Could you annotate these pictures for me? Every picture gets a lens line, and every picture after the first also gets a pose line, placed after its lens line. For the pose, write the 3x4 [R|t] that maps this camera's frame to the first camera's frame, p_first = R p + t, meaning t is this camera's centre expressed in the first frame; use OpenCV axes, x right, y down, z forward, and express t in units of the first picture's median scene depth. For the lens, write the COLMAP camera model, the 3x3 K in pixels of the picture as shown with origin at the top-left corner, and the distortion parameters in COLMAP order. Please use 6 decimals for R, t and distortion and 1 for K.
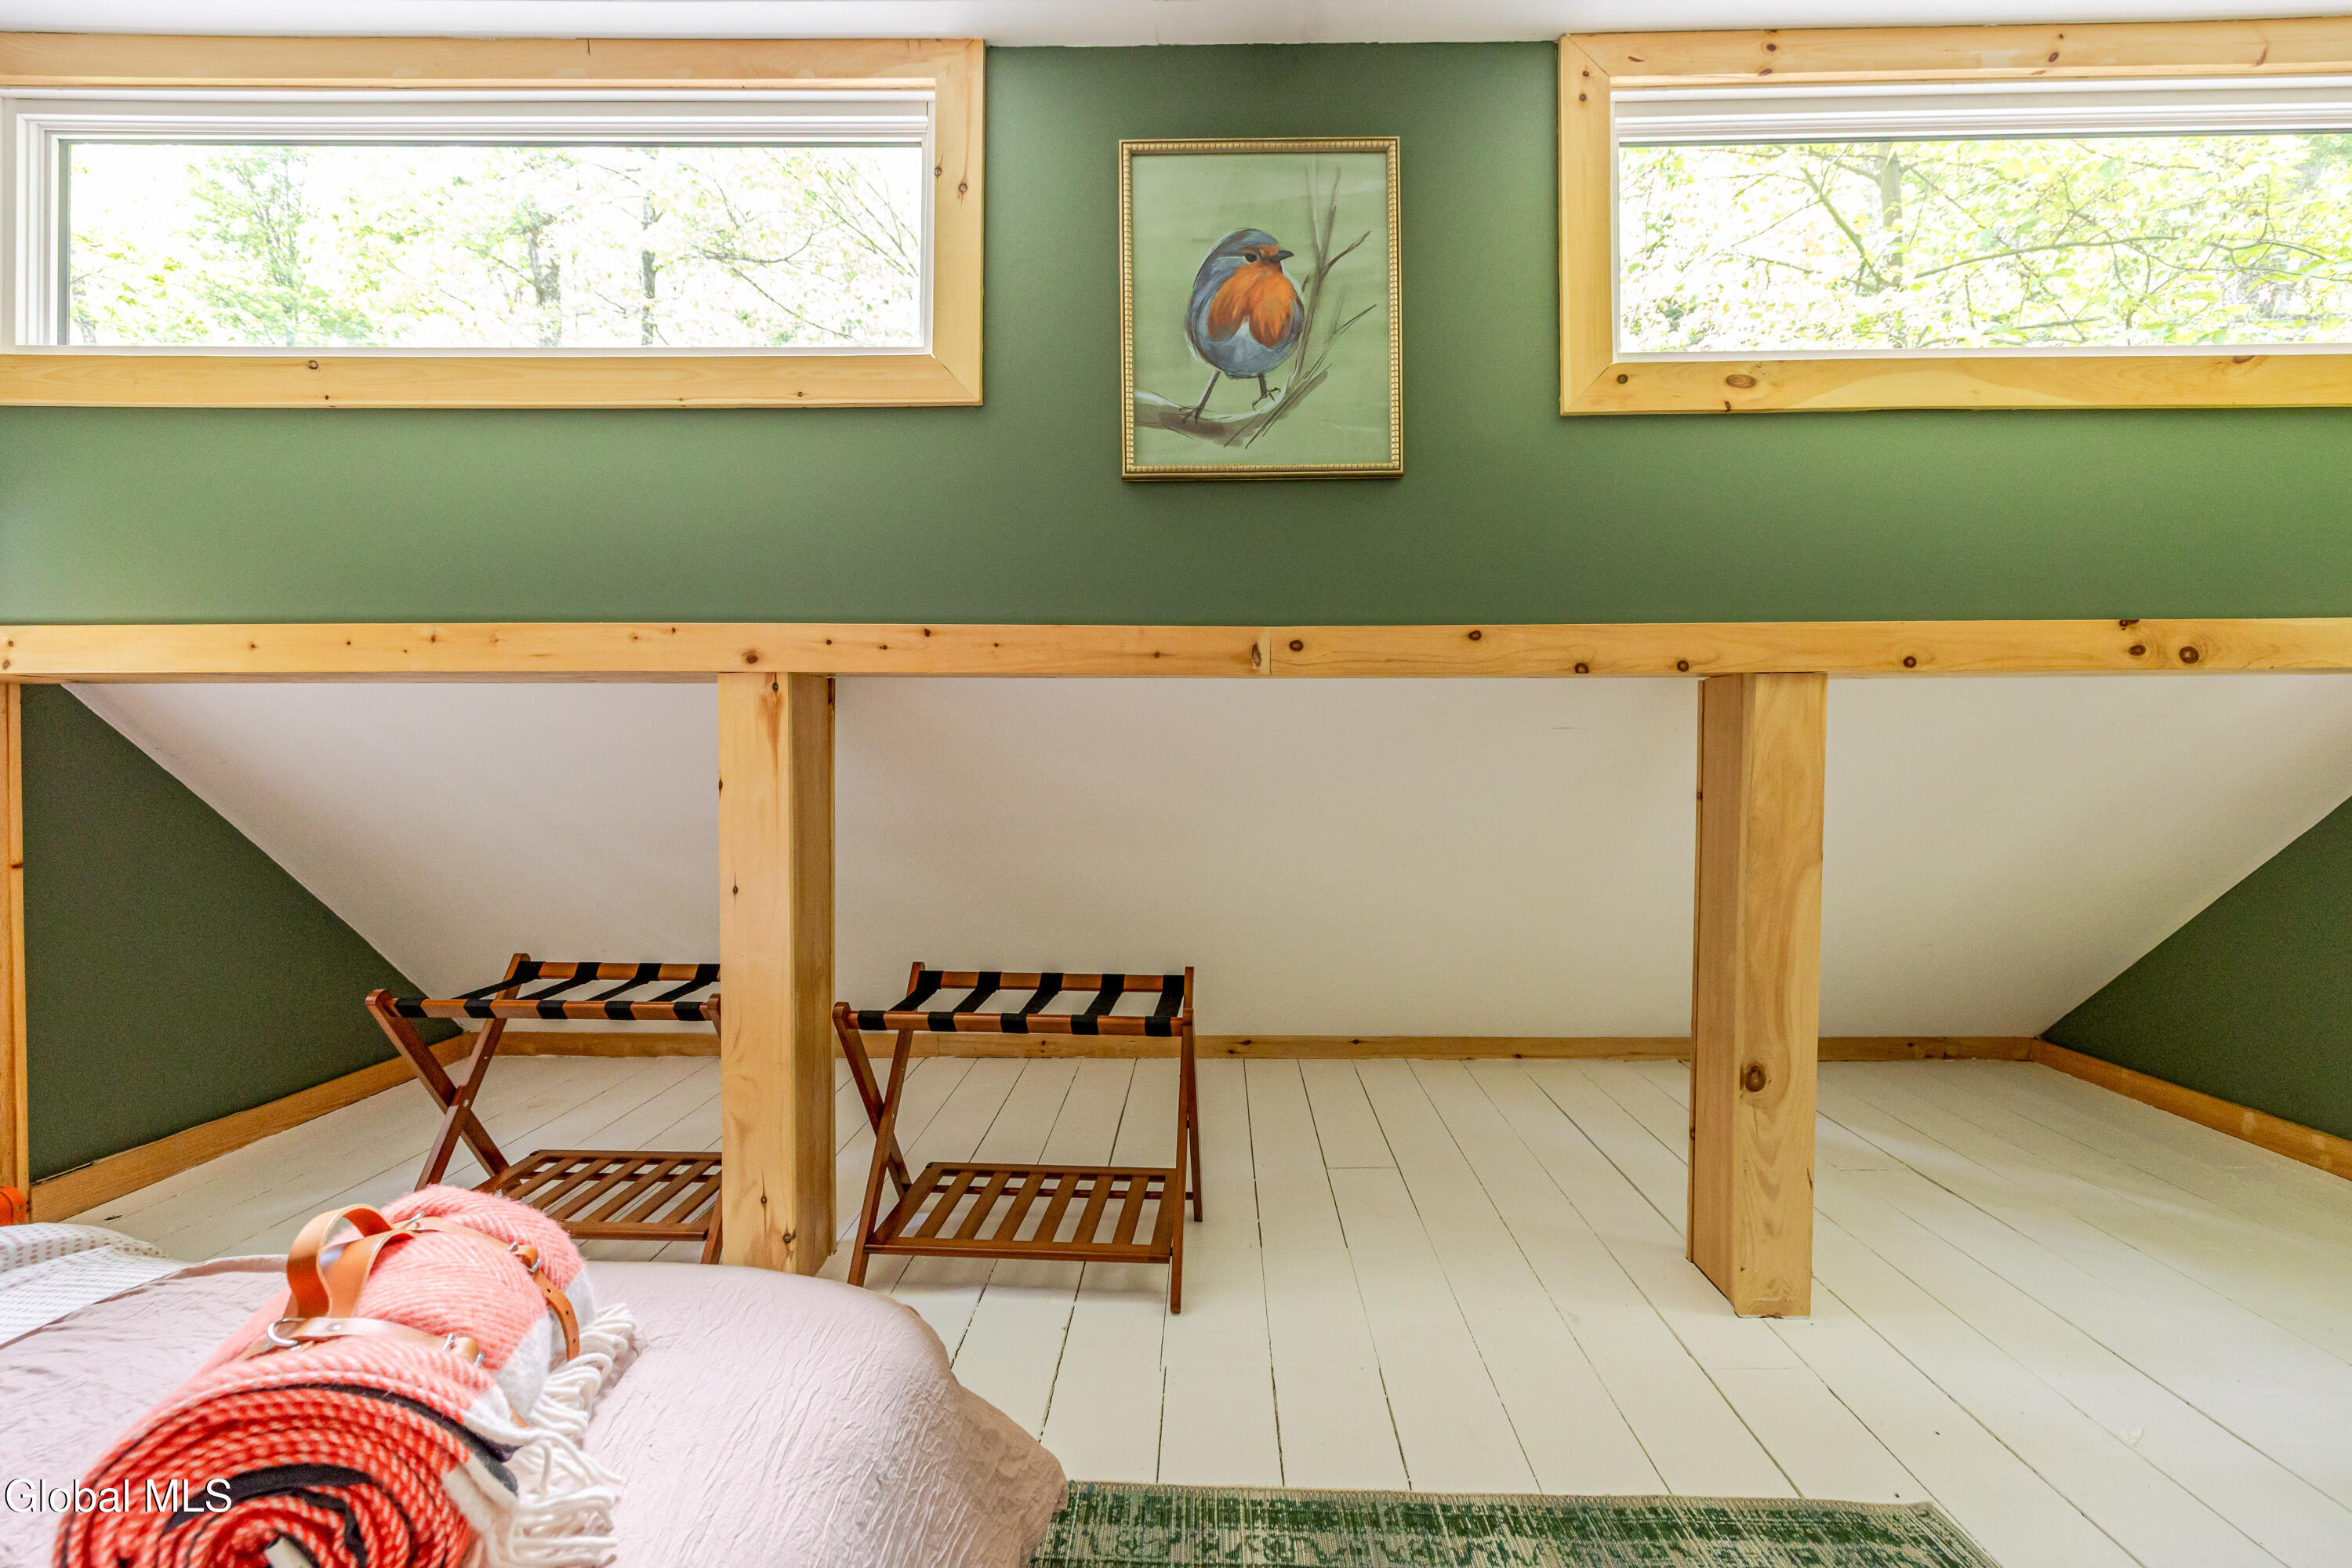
lens RADIAL K [[985.8, 0, 1176.0], [0, 985.8, 784.0], [0, 0, 1]] dist [0.001066, 0.000202]
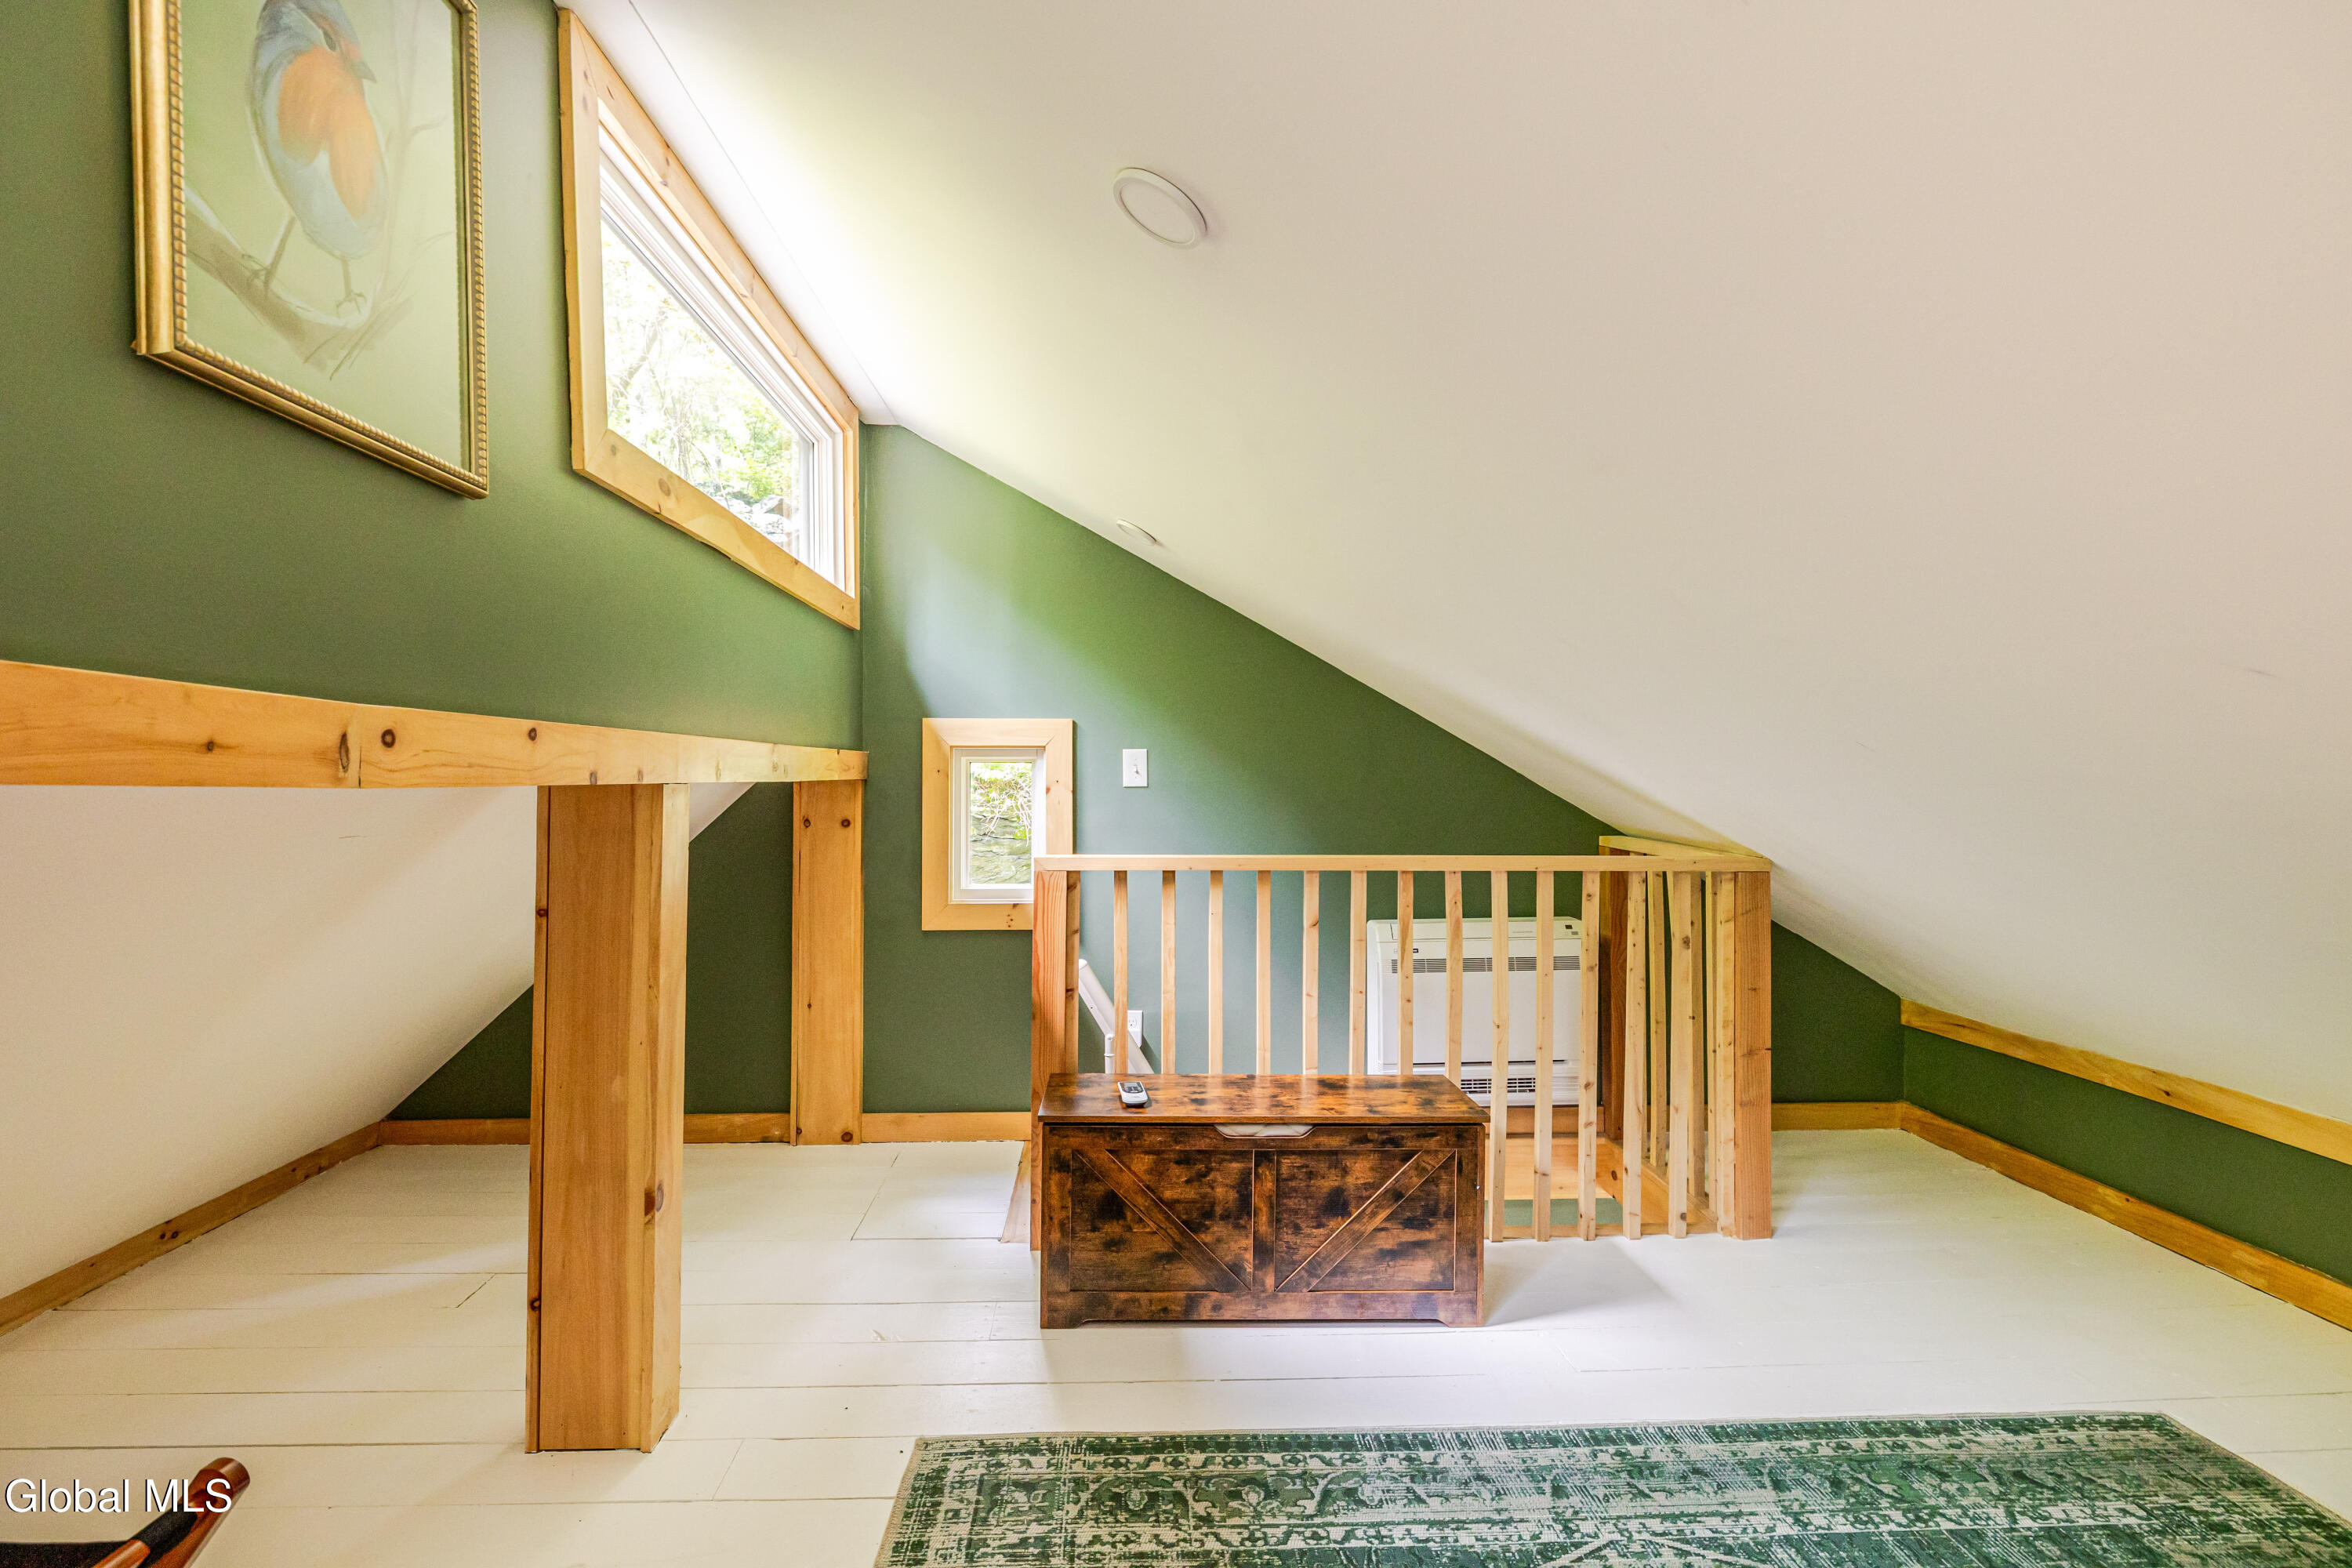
lens RADIAL K [[1205.7, 0, 1176.0], [0, 1205.7, 784.0], [0, 0, 1]] dist [-0.002018, -0.000553]
pose [[-0.090572, -0.004287, 0.995881, -0.645214], [0.020589, 0.999769, 0.006177, -0.107362], [-0.995677, 0.021064, -0.090462, 0.591795]]
